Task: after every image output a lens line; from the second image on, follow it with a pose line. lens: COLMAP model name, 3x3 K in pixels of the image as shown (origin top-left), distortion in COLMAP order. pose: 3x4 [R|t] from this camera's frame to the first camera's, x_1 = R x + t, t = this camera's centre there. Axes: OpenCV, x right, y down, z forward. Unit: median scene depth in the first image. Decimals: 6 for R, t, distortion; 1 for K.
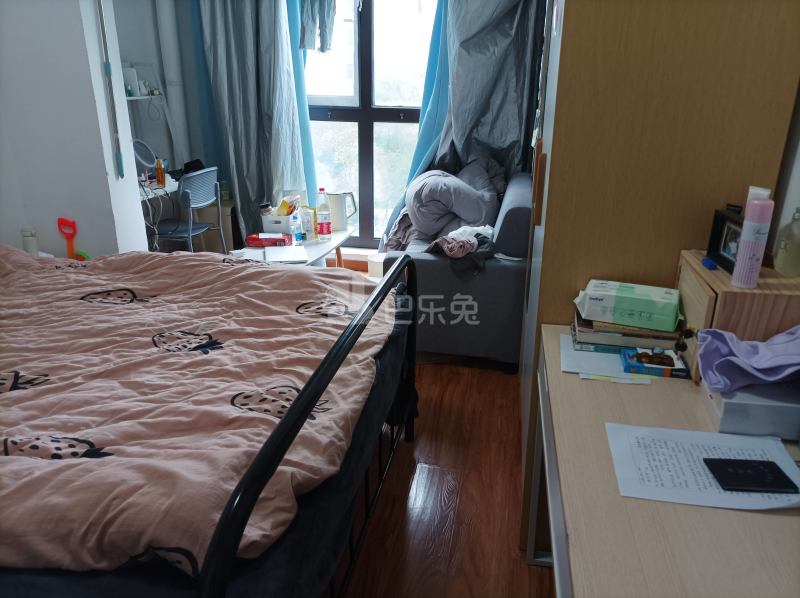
lens RADIAL K [[590.4, 0, 403.1], [0, 590.4, 296.7], [0, 0, 1]] dist [0.024673, -0.014247]
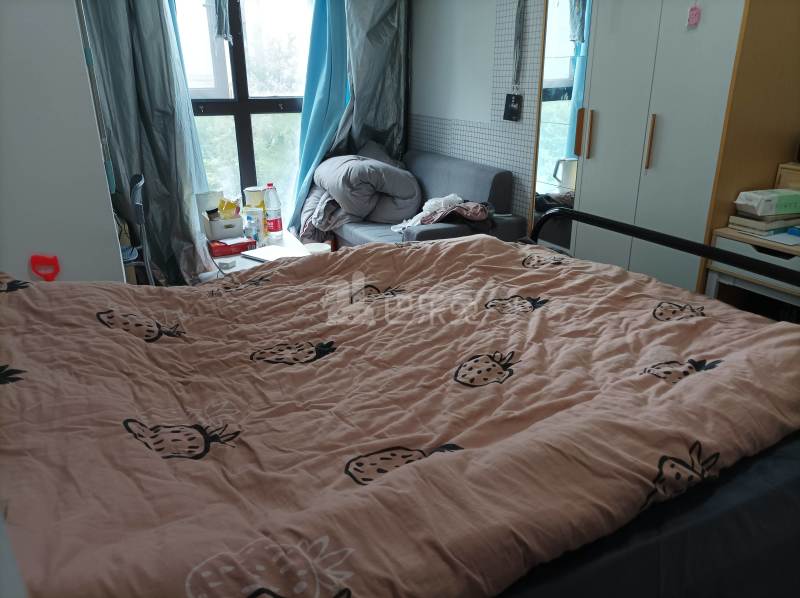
lens RADIAL K [[590.4, 0, 399.9], [0, 590.4, 297.0], [0, 0, 1]] dist [0.024673, -0.014247]
pose [[0.811845, -0.223945, 0.539219, -0.911765], [0.218967, 0.972893, 0.074381, -0.052508], [-0.541259, 0.057685, 0.838875, 0.164666]]
